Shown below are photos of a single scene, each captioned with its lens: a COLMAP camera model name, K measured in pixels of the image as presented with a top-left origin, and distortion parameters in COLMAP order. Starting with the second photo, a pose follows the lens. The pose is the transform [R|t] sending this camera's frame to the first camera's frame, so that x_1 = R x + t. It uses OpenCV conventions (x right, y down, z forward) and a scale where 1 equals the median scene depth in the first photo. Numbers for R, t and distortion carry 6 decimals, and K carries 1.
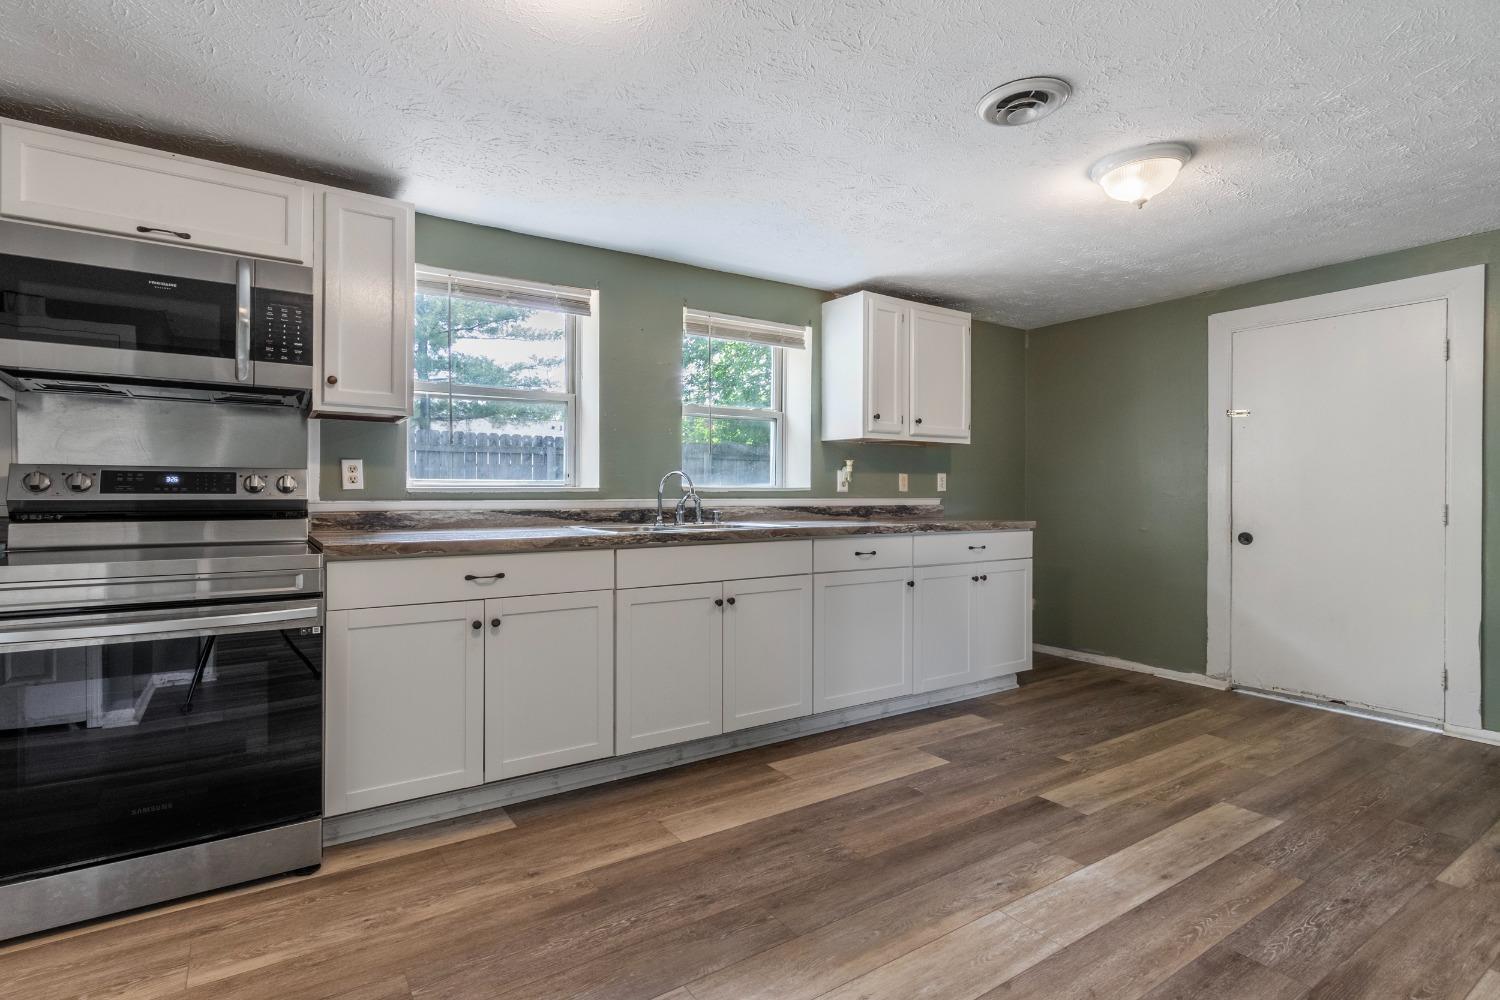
lens RADIAL K [[706.1, 0, 674.4], [0, 706.1, 493.3], [0, 0, 1]] dist [0.000339, -0.000286]
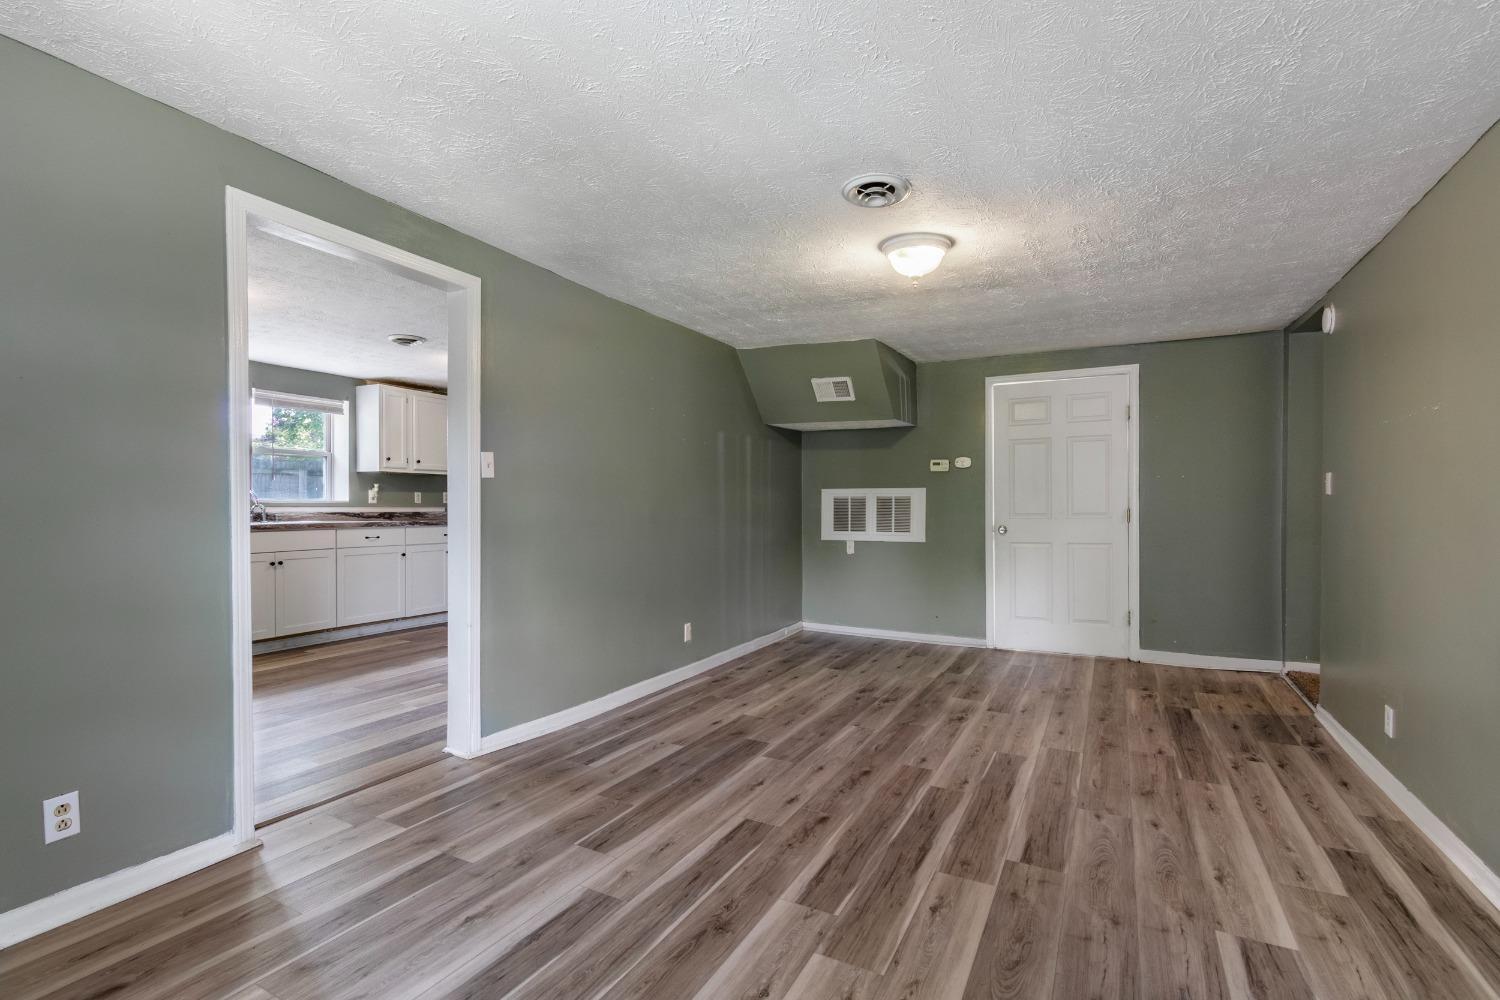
lens RADIAL K [[723.3, 0, 705.5], [0, 723.3, 512.1], [0, 0, 1]] dist [-0.000006, -0.000041]
pose [[0.862196, -0.005876, 0.506541, 0.058804], [0.002135, 0.999966, 0.007966, 0.006521], [-0.506570, -0.005787, 0.862179, -0.841562]]
